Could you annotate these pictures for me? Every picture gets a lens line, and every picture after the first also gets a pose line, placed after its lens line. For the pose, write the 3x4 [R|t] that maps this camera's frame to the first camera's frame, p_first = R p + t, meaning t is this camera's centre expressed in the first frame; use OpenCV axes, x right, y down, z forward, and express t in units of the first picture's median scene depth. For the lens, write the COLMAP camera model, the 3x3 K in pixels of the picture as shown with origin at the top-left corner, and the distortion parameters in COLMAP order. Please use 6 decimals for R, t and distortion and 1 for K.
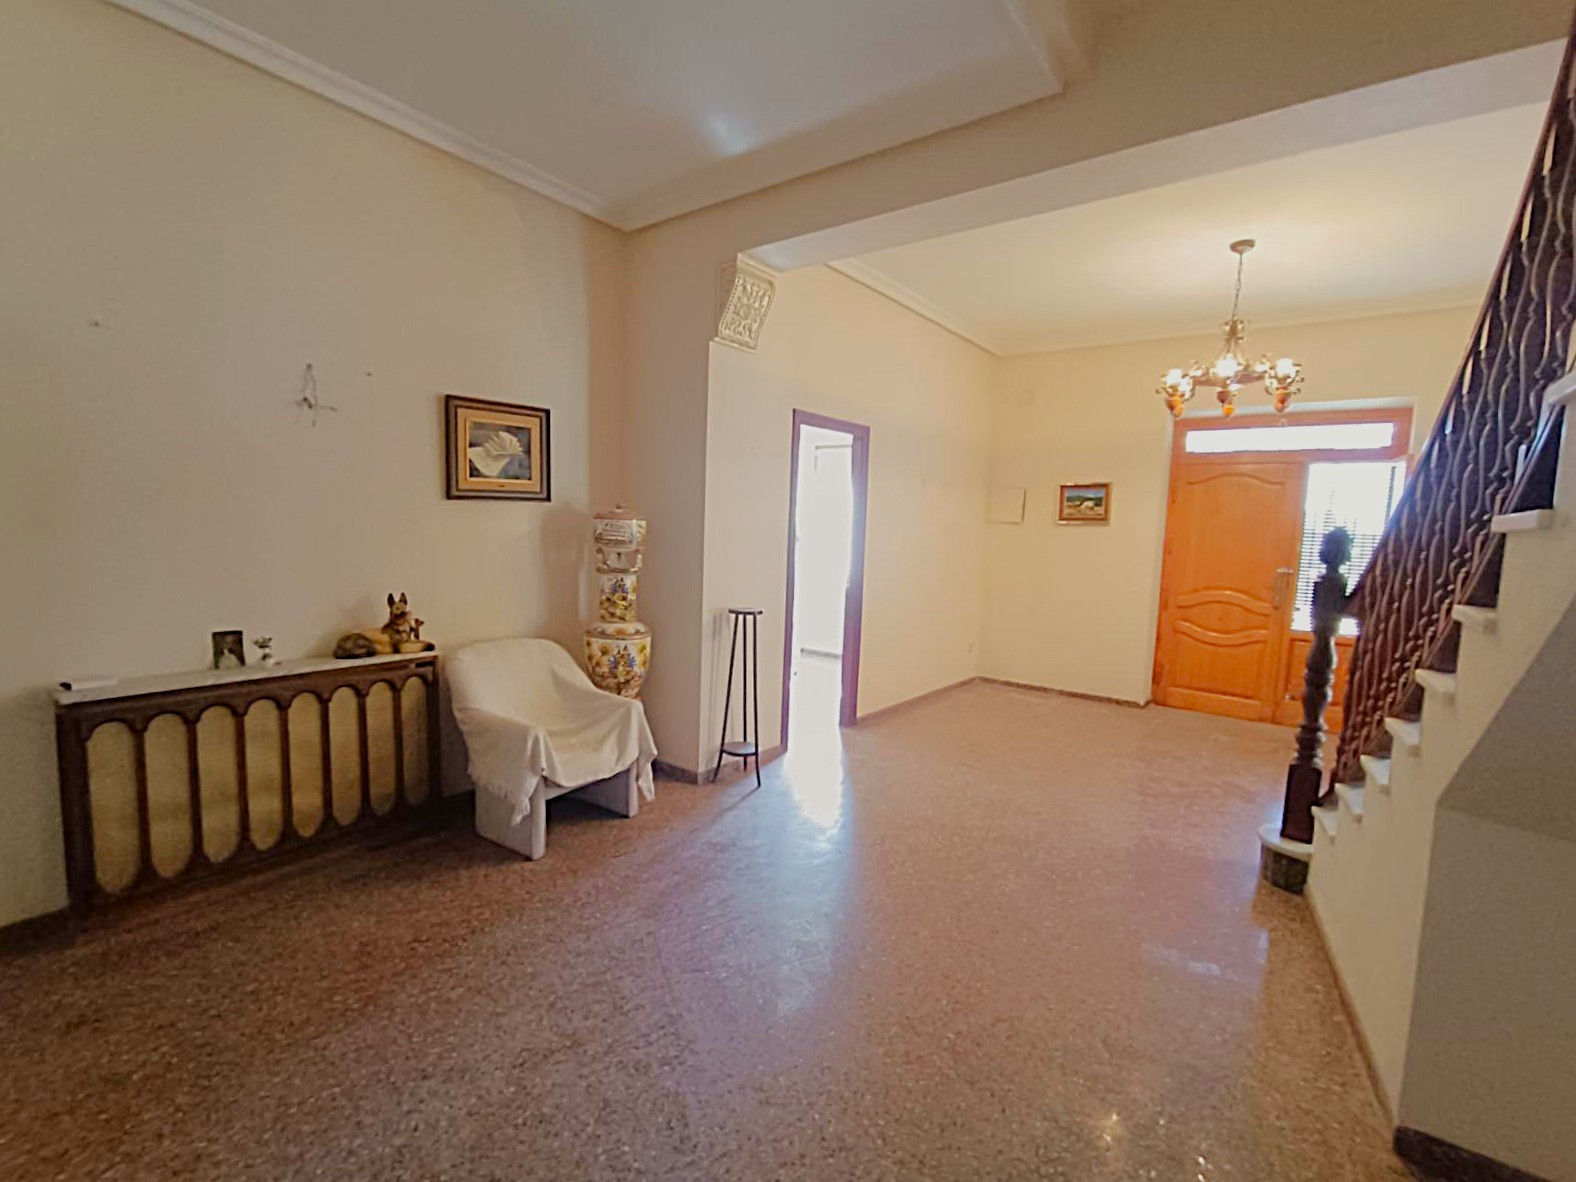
lens RADIAL K [[732.4, 0, 783.3], [0, 732.4, 593.3], [0, 0, 1]] dist [-0.027466, 0.023683]
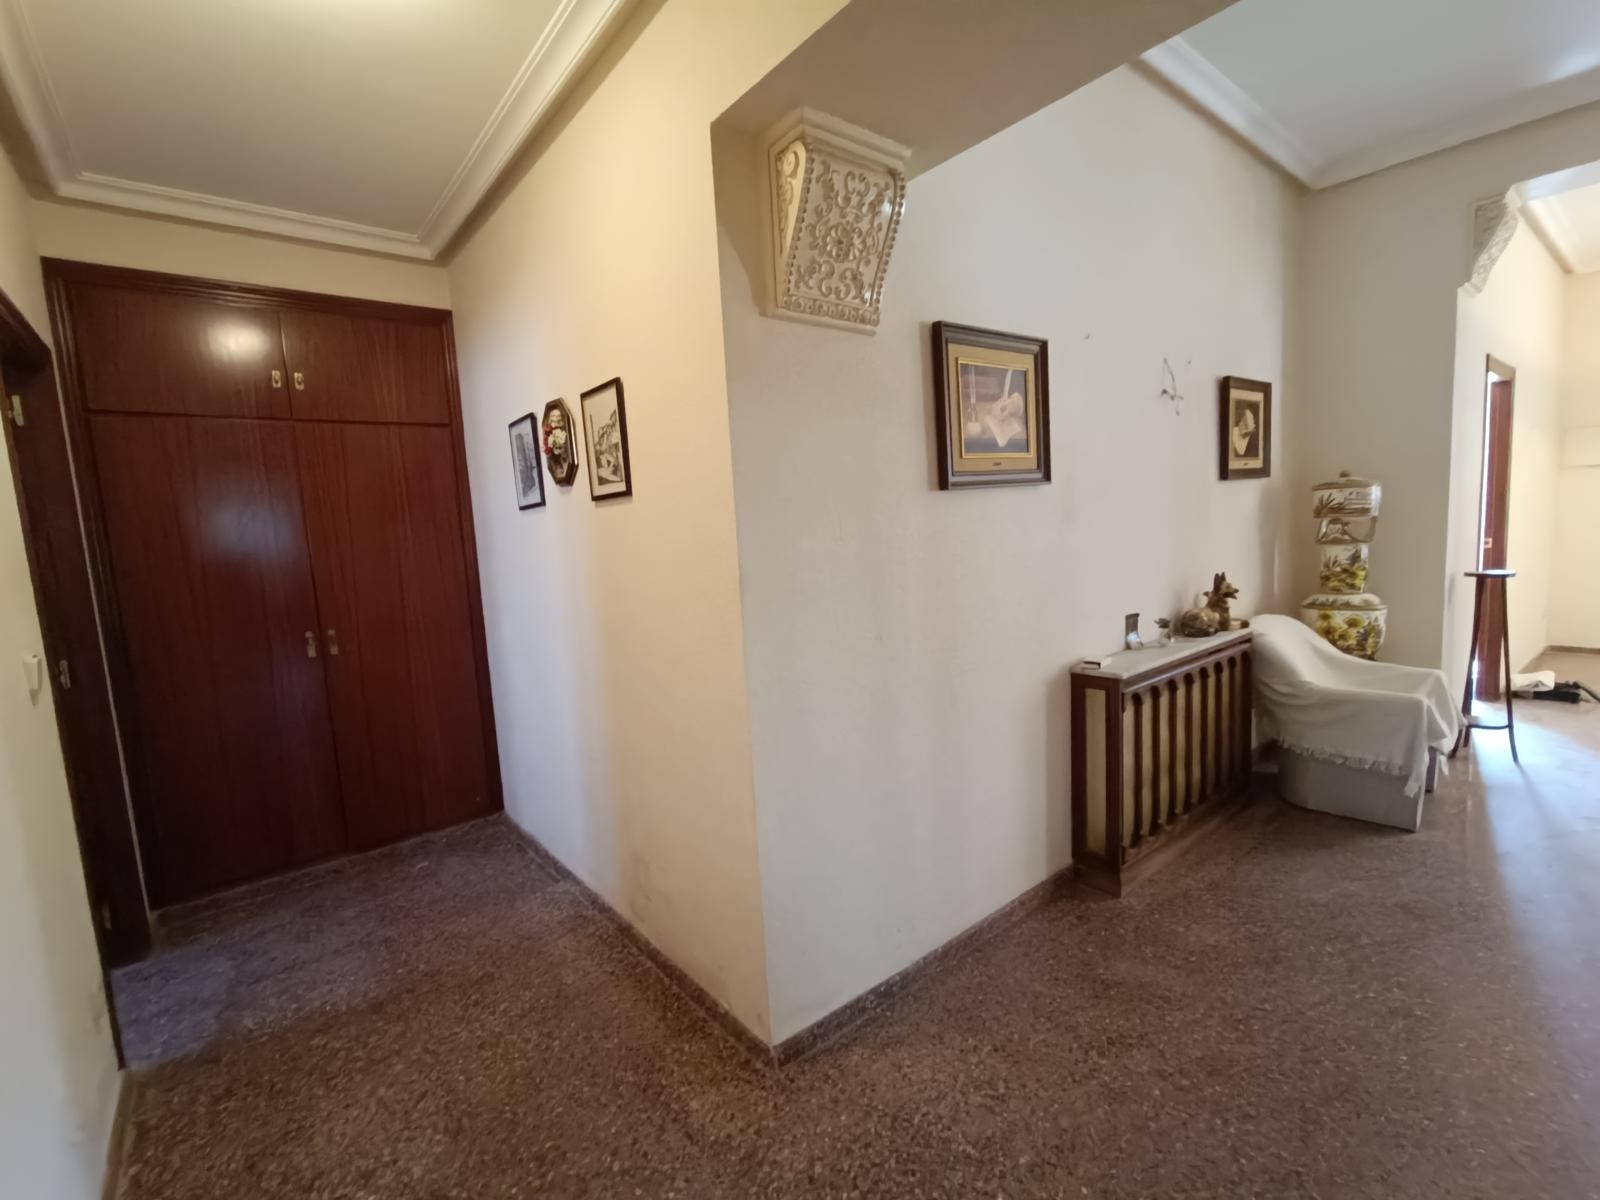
lens RADIAL K [[716.4, 0, 800.0], [0, 716.4, 600.0], [0, 0, 1]] dist [-0.002254, -0.000211]
pose [[0.968125, -0.056805, -0.243940, -0.723999], [0.061126, 0.998078, 0.010175, -0.006866], [0.242893, -0.024762, 0.969737, -0.107126]]
